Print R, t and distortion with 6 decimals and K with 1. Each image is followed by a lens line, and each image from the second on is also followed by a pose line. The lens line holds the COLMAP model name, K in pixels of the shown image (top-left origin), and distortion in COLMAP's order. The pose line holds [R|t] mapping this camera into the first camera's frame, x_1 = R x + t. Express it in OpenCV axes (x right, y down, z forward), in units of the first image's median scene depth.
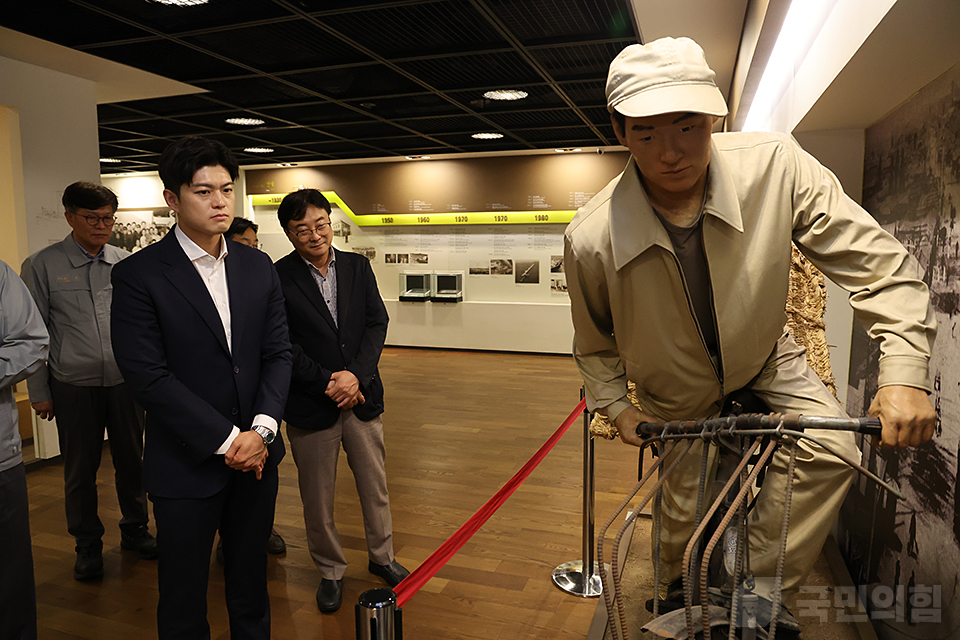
lens RADIAL K [[693.3, 0, 480.0], [0, 693.3, 320.0], [0, 0, 1]] dist [-0.029470, 0.001835]
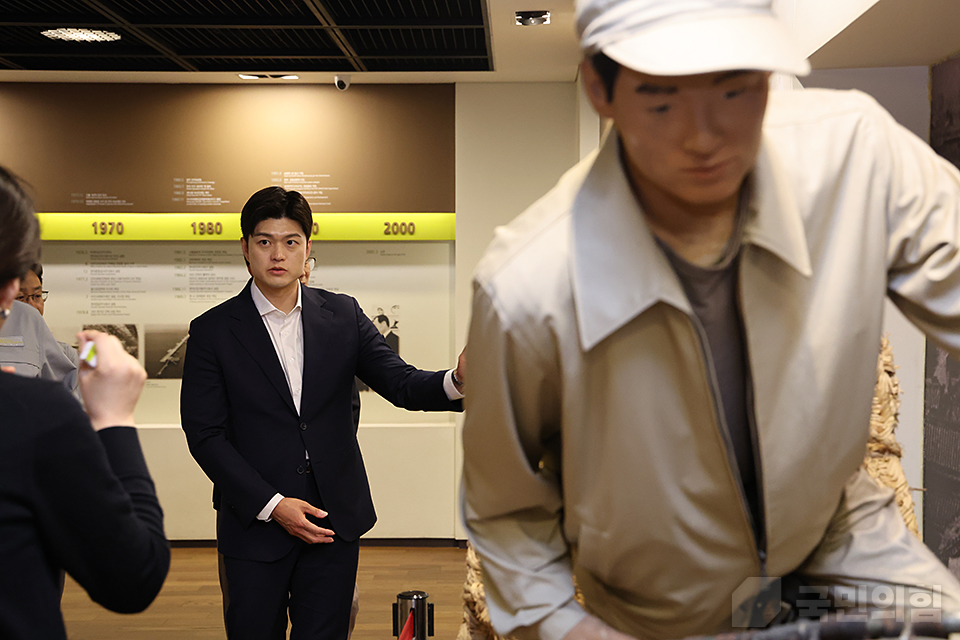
lens RADIAL K [[1614.4, 0, 480.0], [0, 1614.4, 320.0], [0, 0, 1]] dist [0.289379, -0.031247]
pose [[0.961008, -0.007837, 0.276411, -0.196183], [0.032134, 0.995991, -0.083483, 0.006245], [-0.274648, 0.089110, 0.957407, -0.142201]]
